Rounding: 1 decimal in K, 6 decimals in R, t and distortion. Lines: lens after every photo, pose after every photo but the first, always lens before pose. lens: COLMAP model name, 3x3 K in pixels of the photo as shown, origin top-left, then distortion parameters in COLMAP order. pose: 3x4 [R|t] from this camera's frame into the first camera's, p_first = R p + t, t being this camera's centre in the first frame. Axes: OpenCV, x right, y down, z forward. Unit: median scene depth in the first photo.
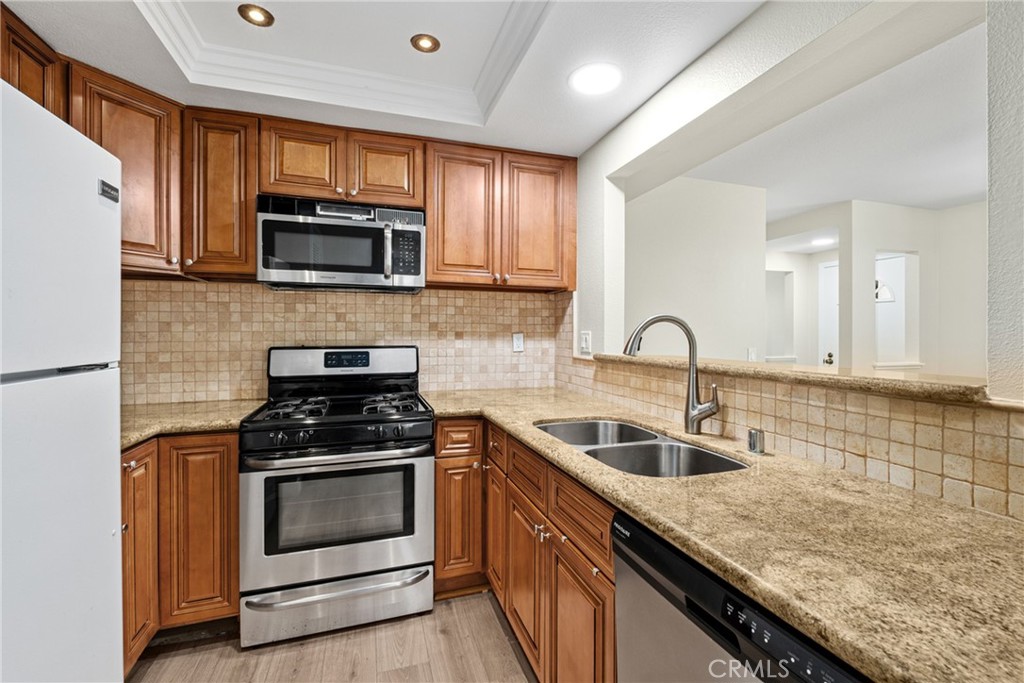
lens RADIAL K [[440.0, 0, 512.9], [0, 440.0, 334.9], [0, 0, 1]] dist [0.000954, -0.005621]
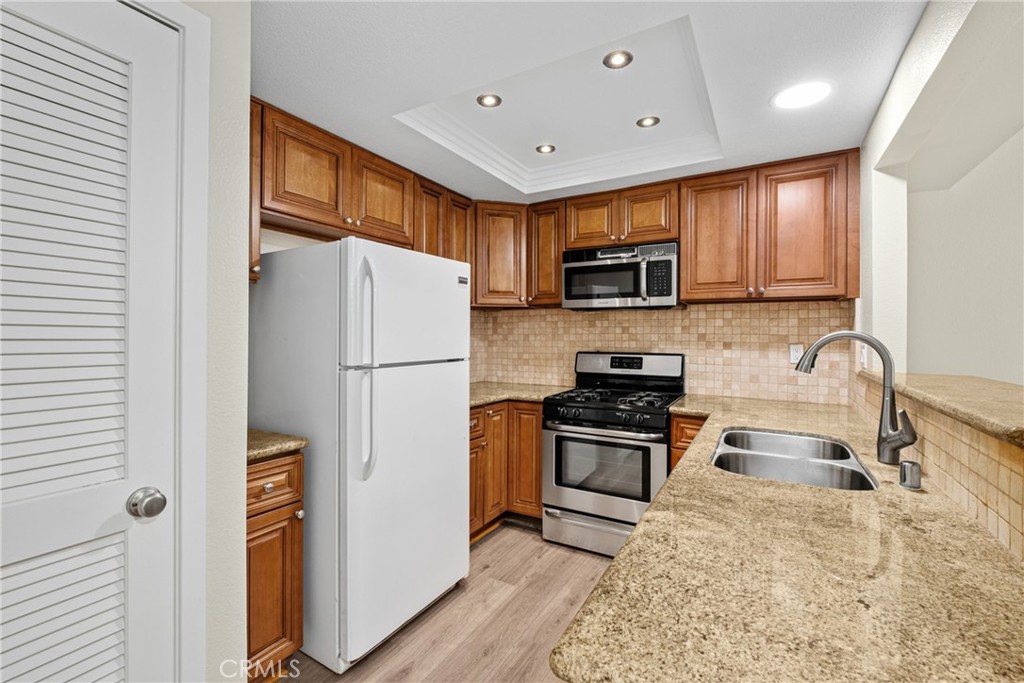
lens RADIAL K [[440.0, 0, 512.2], [0, 440.0, 334.8], [0, 0, 1]] dist [0.000954, -0.005621]
pose [[0.657093, 0.001551, -0.753808, 0.451825], [-0.006646, 0.999971, -0.003735, -0.023383], [0.753780, 0.007464, 0.657084, -0.131624]]
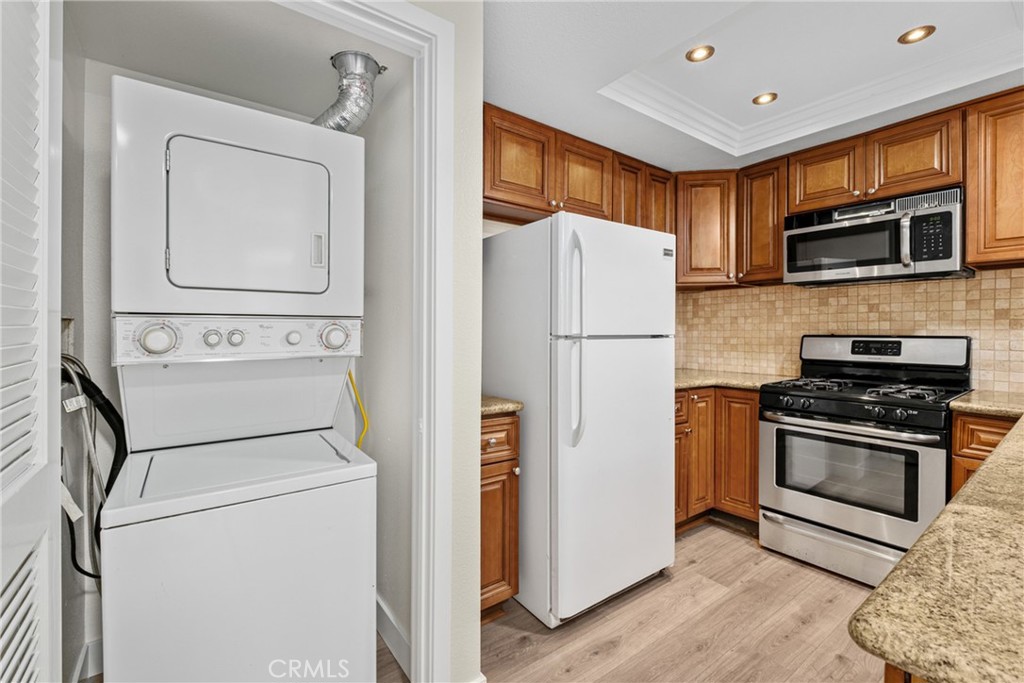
lens RADIAL K [[440.0, 0, 511.0], [0, 440.0, 332.6], [0, 0, 1]] dist [0.000954, -0.005621]
pose [[0.301159, 0.003810, -0.953566, 0.423743], [-0.005938, 0.999980, 0.002120, 0.026466], [0.953555, 0.005024, 0.301176, -0.170236]]
